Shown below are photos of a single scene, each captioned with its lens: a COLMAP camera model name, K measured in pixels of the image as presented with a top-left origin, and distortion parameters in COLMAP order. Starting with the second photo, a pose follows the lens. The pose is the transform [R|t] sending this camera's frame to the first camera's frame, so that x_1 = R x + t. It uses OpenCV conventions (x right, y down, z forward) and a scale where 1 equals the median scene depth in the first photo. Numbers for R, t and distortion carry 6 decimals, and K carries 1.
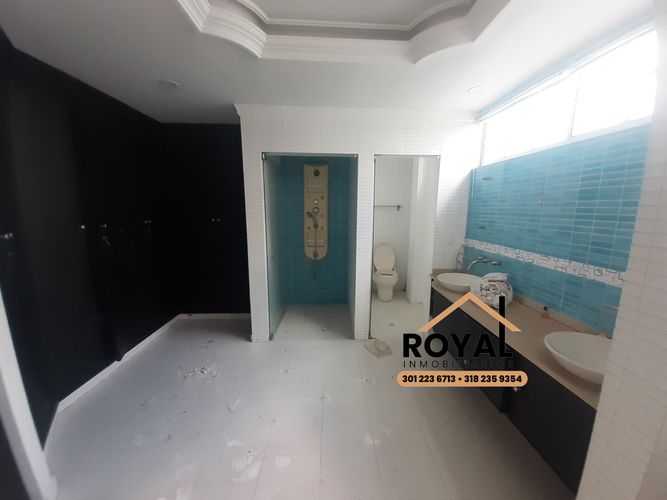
lens RADIAL K [[262.3, 0, 335.0], [0, 262.3, 250.8], [0, 0, 1]] dist [-0.014515, -0.002055]
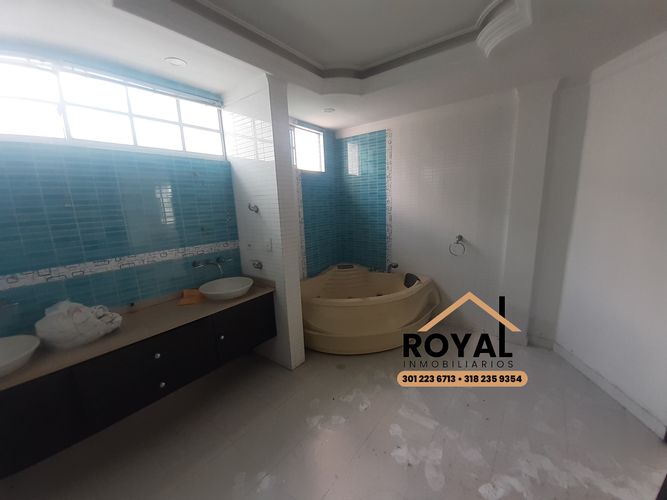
lens RADIAL K [[262.3, 0, 334.1], [0, 262.3, 253.7], [0, 0, 1]] dist [-0.014515, -0.002055]
pose [[-0.759996, -0.086527, 0.644142, -0.477896], [0.151245, 0.940343, 0.304762, -0.169900], [-0.632085, 0.329041, -0.701570, 1.135629]]
